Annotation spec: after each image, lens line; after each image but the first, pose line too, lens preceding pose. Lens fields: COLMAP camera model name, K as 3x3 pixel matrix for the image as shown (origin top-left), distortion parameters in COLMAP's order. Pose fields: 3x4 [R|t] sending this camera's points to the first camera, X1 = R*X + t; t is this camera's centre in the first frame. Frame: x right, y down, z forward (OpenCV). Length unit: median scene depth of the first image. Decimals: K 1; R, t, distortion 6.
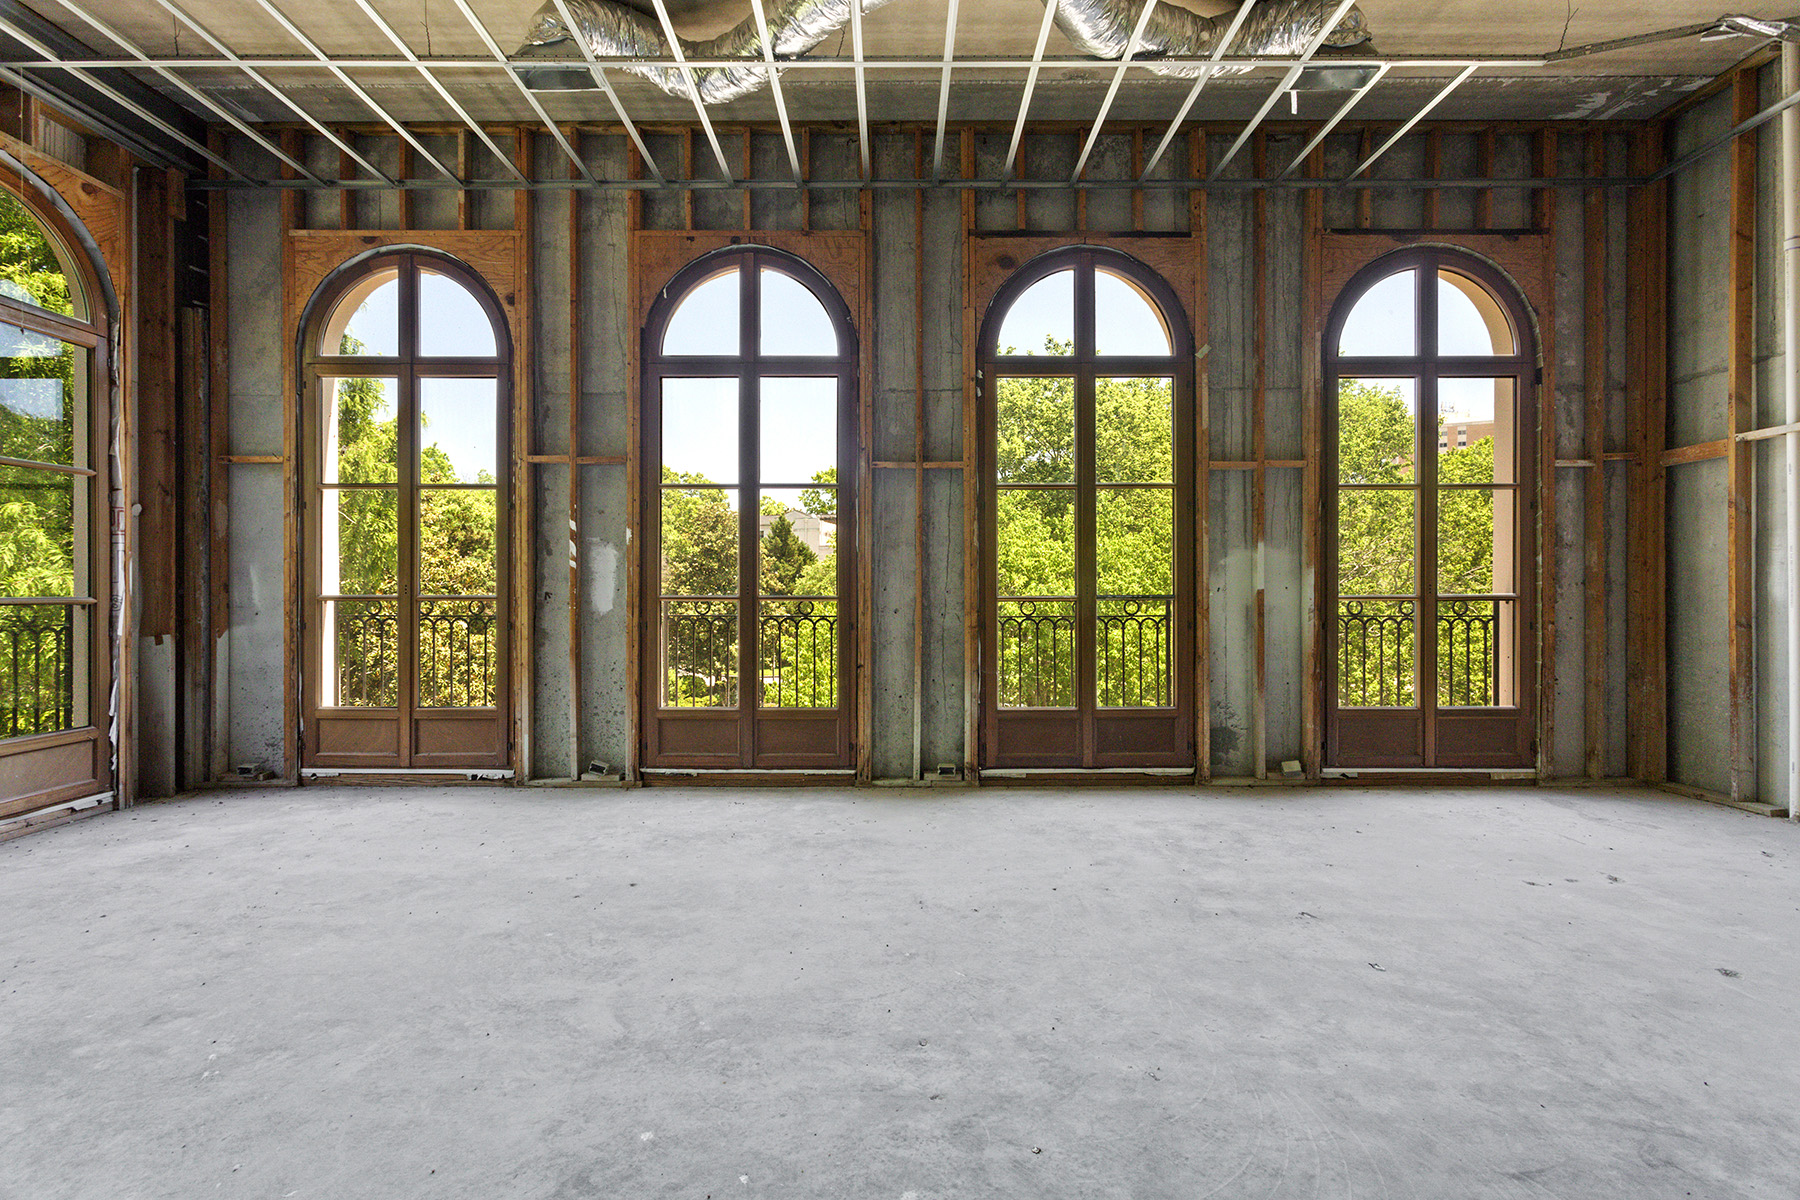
lens RADIAL K [[852.9, 0, 891.1], [0, 852.9, 582.1], [0, 0, 1]] dist [0.001140, 0.002151]
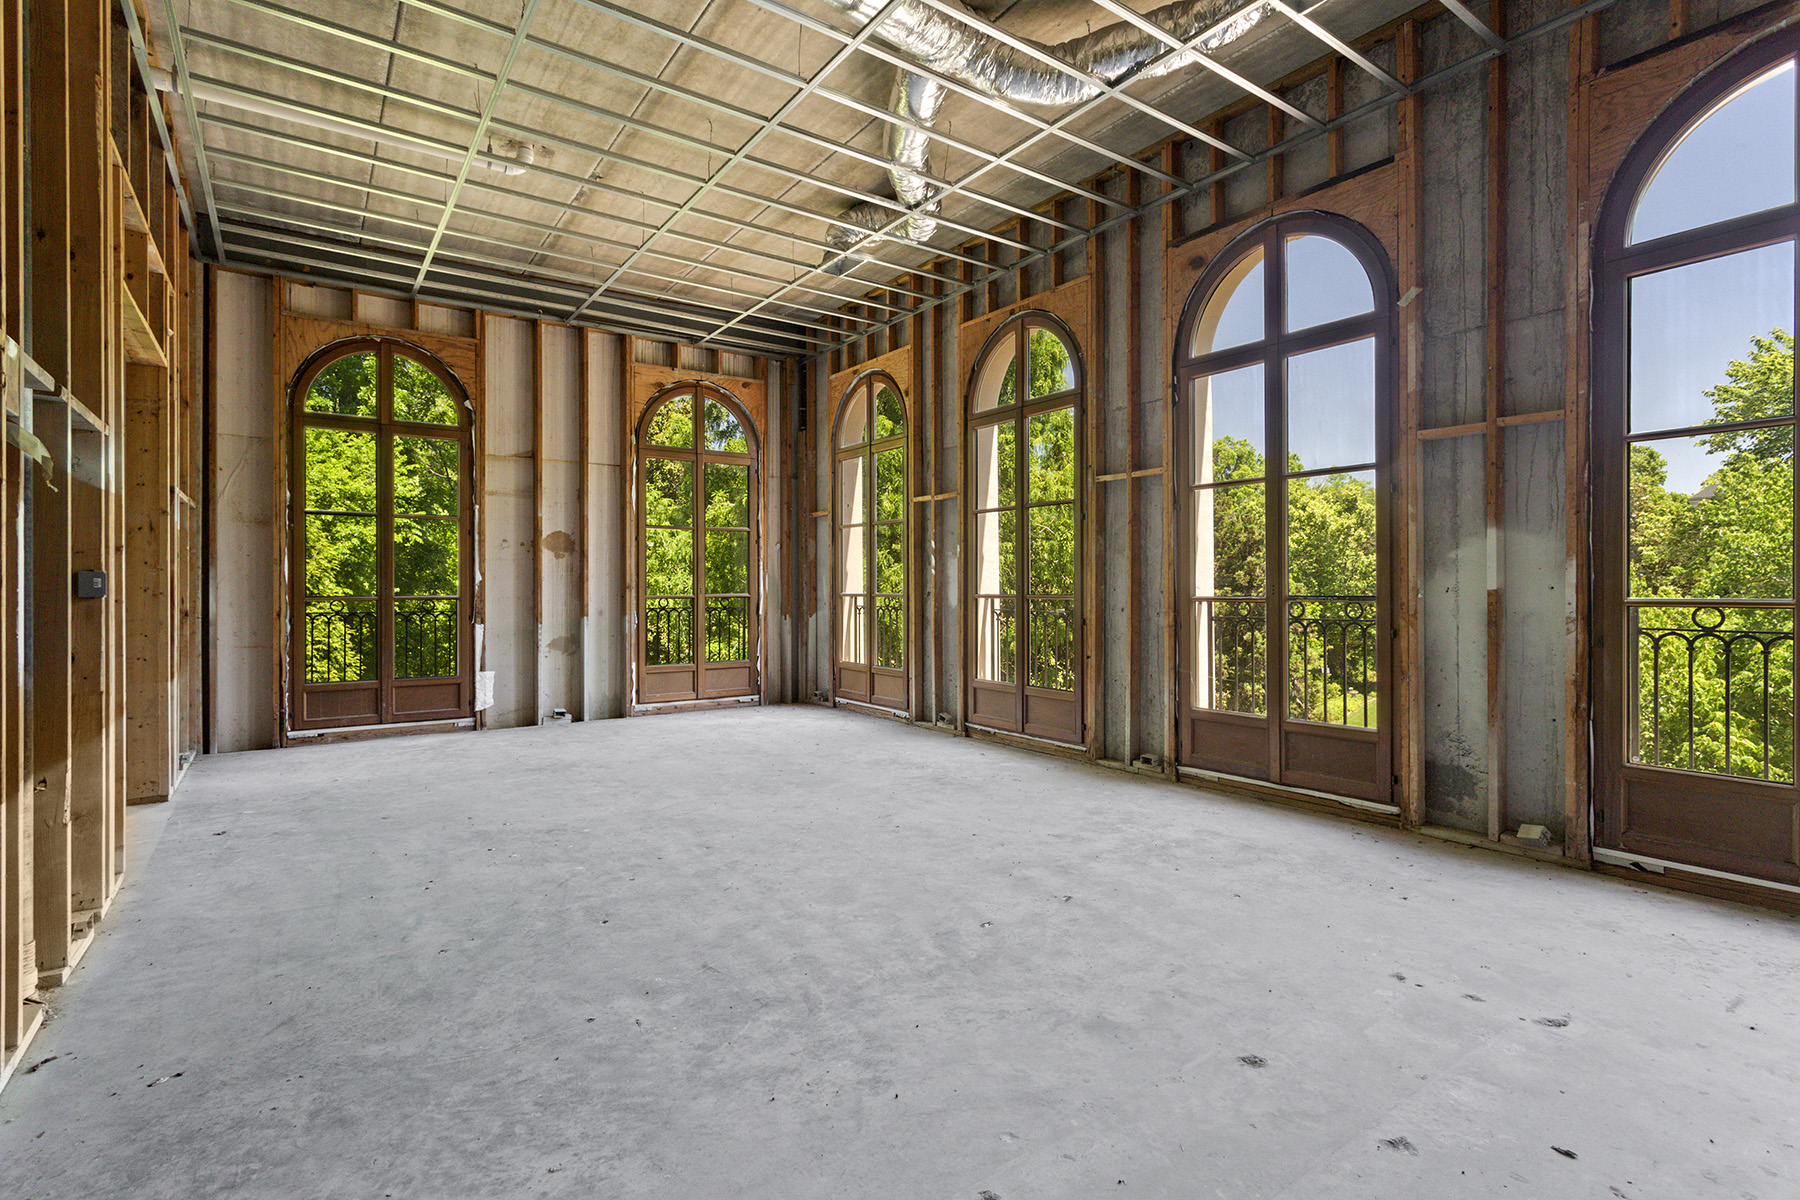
lens RADIAL K [[852.9, 0, 887.9], [0, 852.9, 580.4], [0, 0, 1]] dist [0.001140, 0.002151]
pose [[0.574793, -0.009091, -0.818249, 1.017441], [0.009588, 0.999944, -0.004375, -0.002303], [0.818243, -0.005331, 0.574848, 0.172950]]
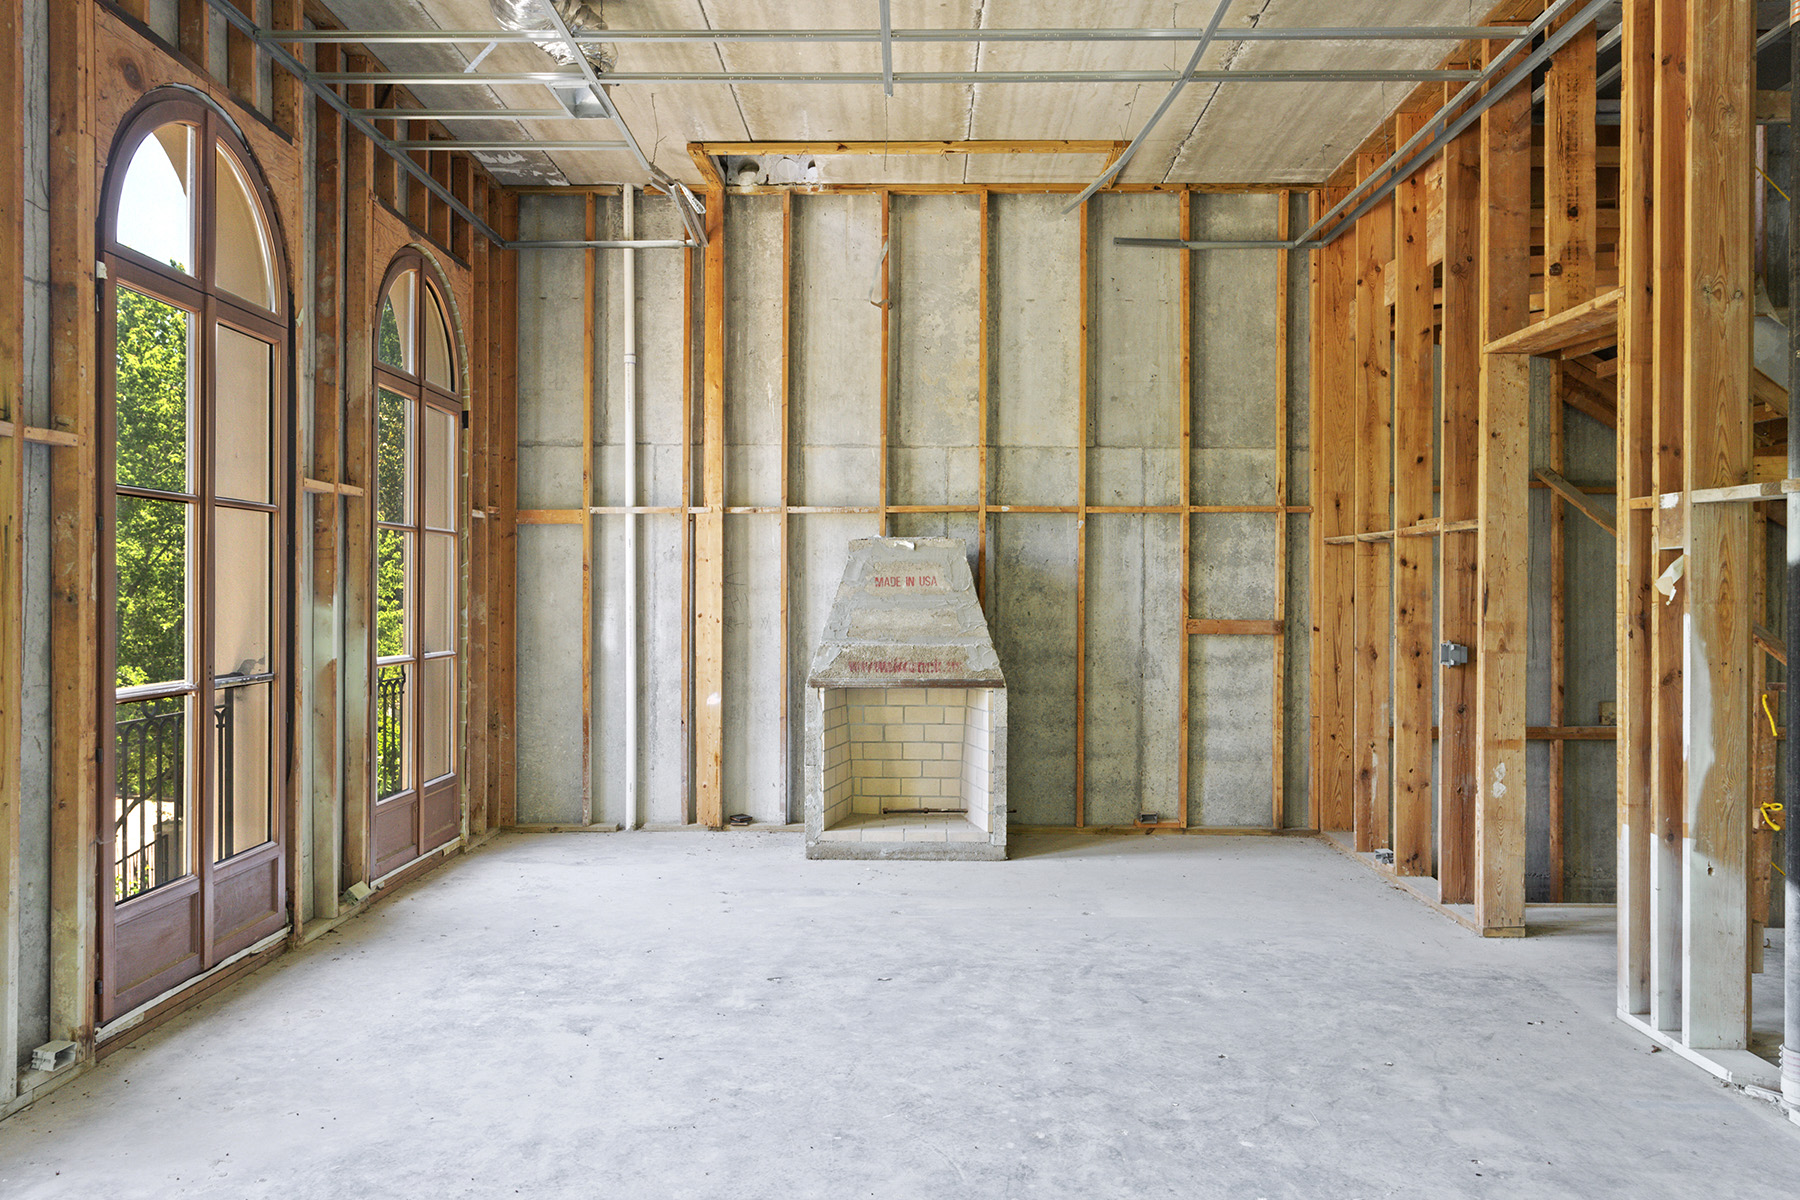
lens RADIAL K [[1313.2, 0, 892.1], [0, 1313.2, 595.1], [0, 0, 1]] dist [0.000212, 0.004826]
pose [[0.011150, 0.000639, 0.999938, -0.940970], [-0.013267, 0.999912, -0.000491, -0.071724], [-0.999850, -0.013261, 0.011157, 0.695323]]
